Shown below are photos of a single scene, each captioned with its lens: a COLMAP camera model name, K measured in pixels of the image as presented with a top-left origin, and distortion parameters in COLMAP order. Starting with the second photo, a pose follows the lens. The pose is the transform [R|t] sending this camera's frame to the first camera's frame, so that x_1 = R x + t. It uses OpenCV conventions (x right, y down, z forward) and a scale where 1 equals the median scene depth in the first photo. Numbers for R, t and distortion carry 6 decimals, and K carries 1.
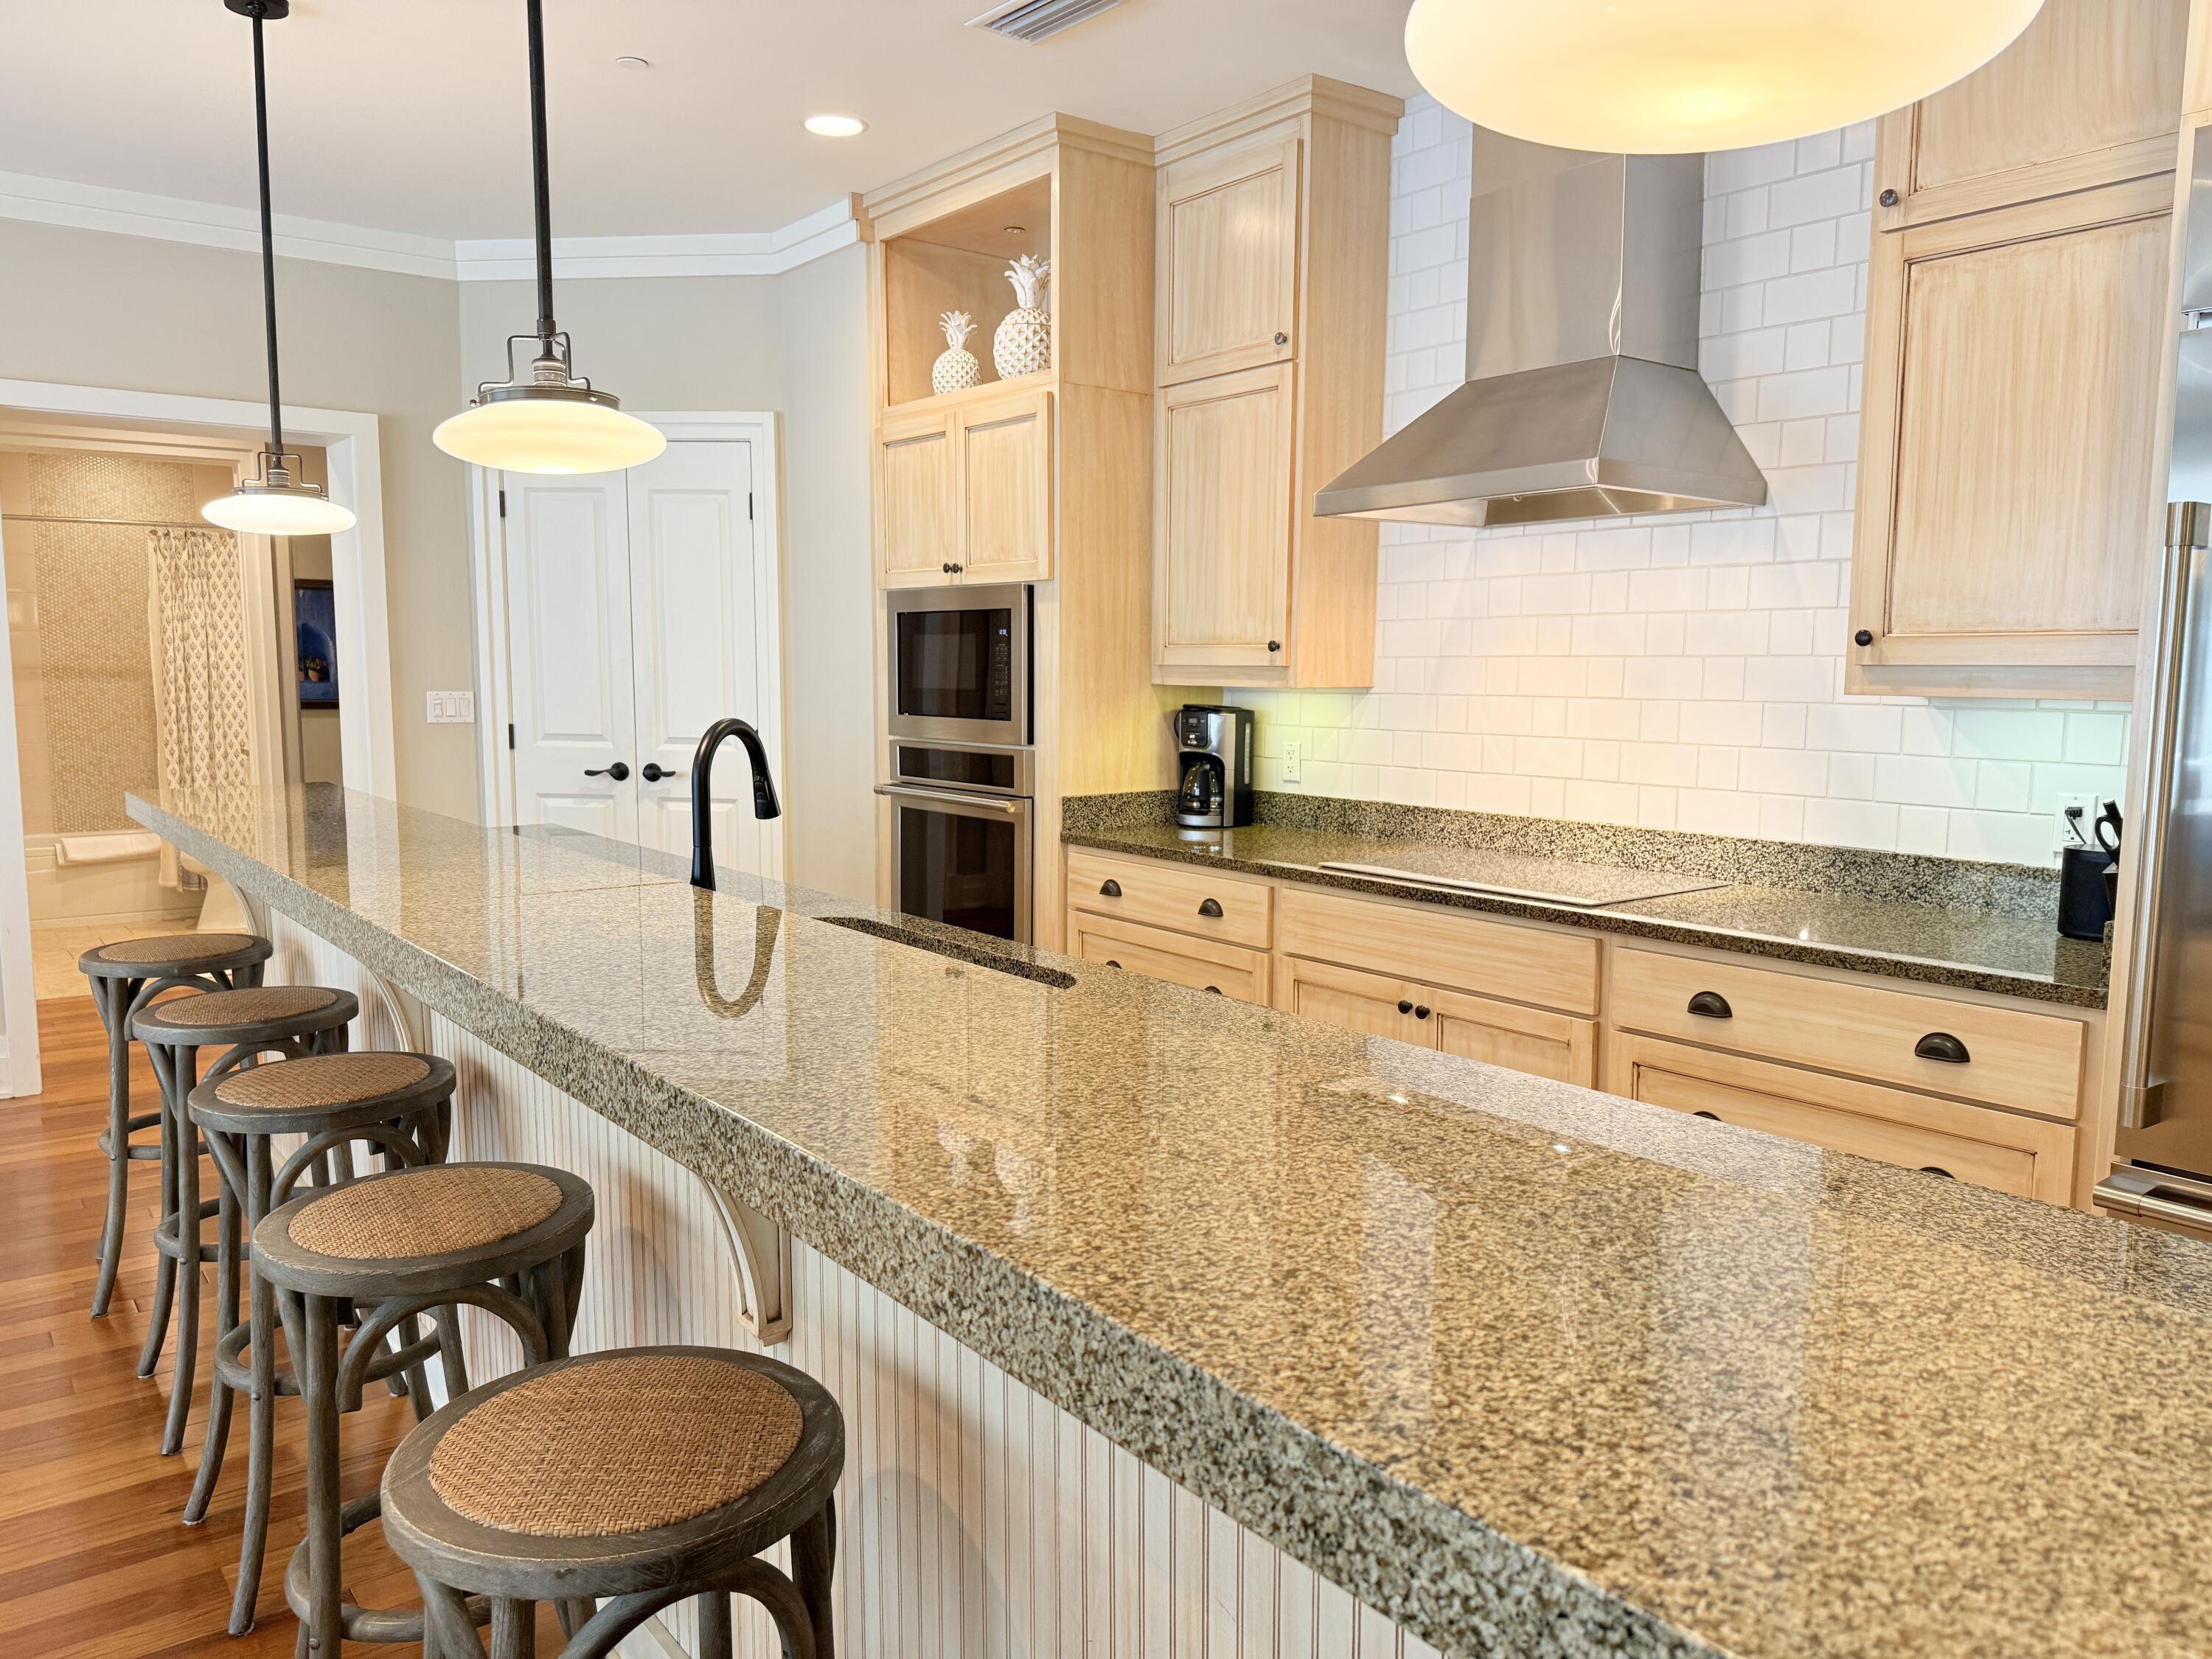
lens RADIAL K [[1554.7, 0, 1111.1], [0, 1554.7, 842.2], [0, 0, 1]] dist [0.129410, -0.228491]
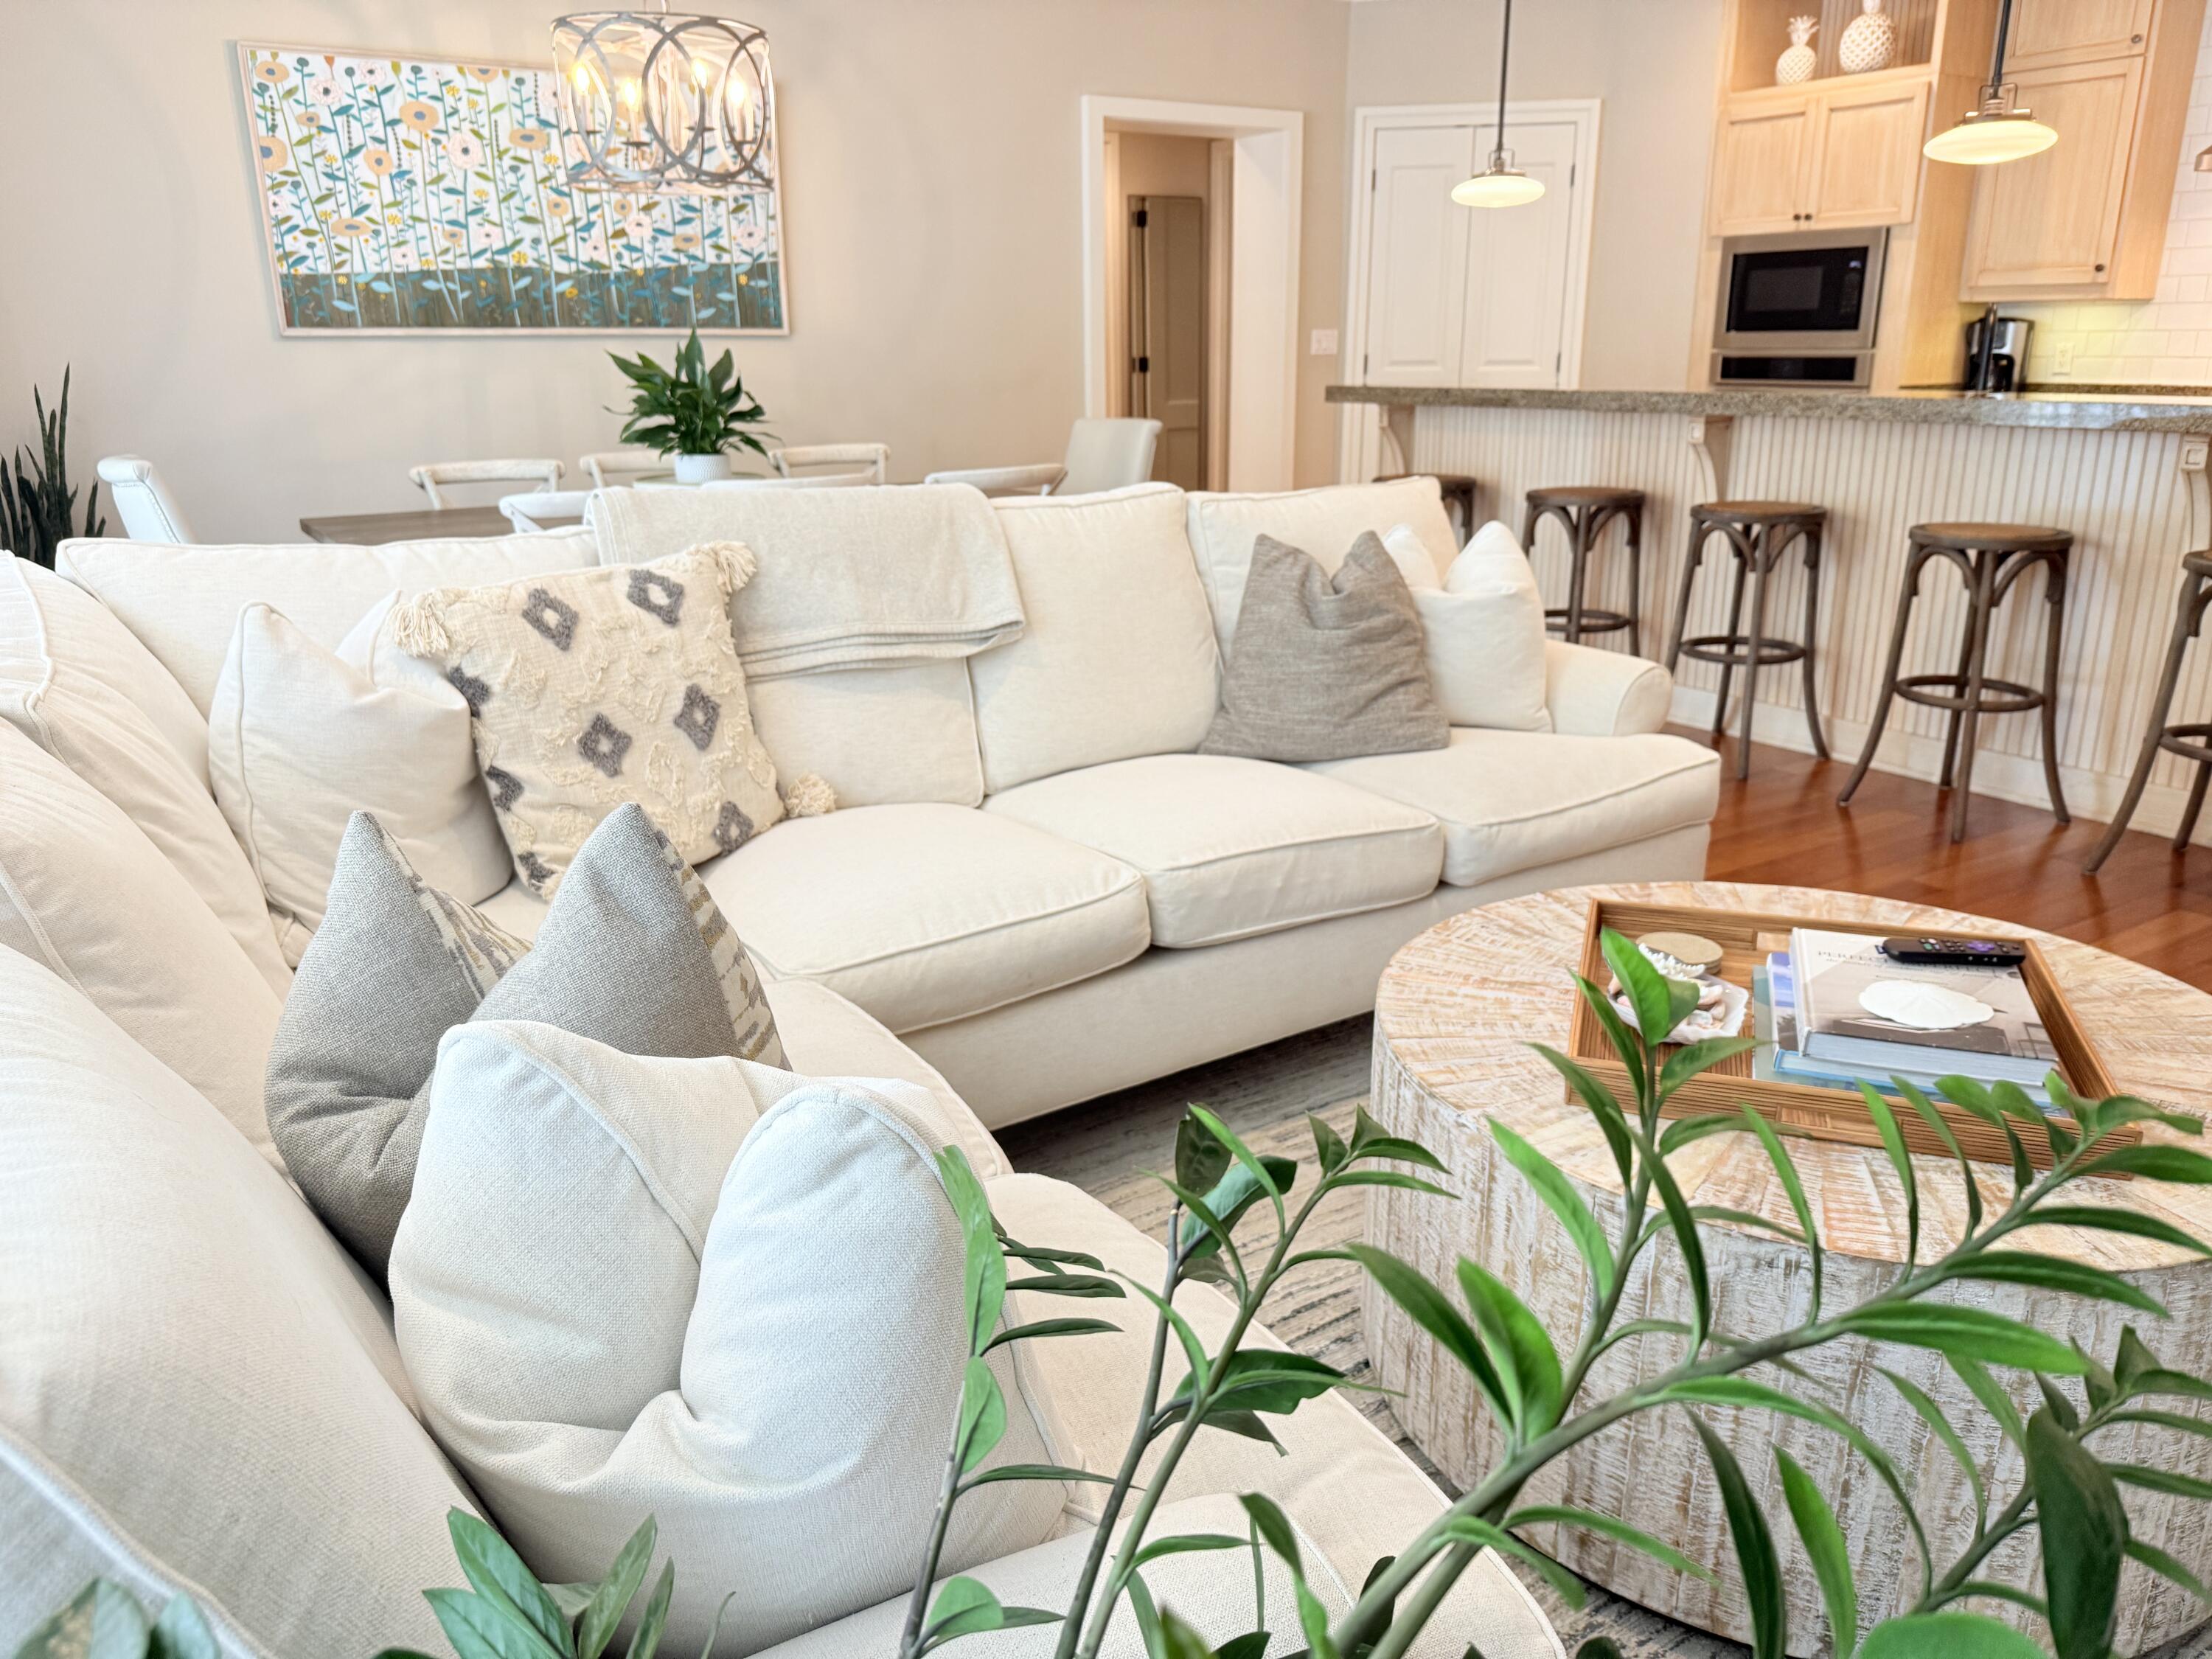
lens RADIAL K [[1584.8, 0, 1117.7], [0, 1584.8, 821.9], [0, 0, 1]] dist [-0.007615, 0.010862]
pose [[0.995874, 0.013790, -0.089696, -0.608883], [0.002563, 0.983719, 0.179695, 0.101434], [0.090713, -0.179183, 0.979625, -0.541572]]
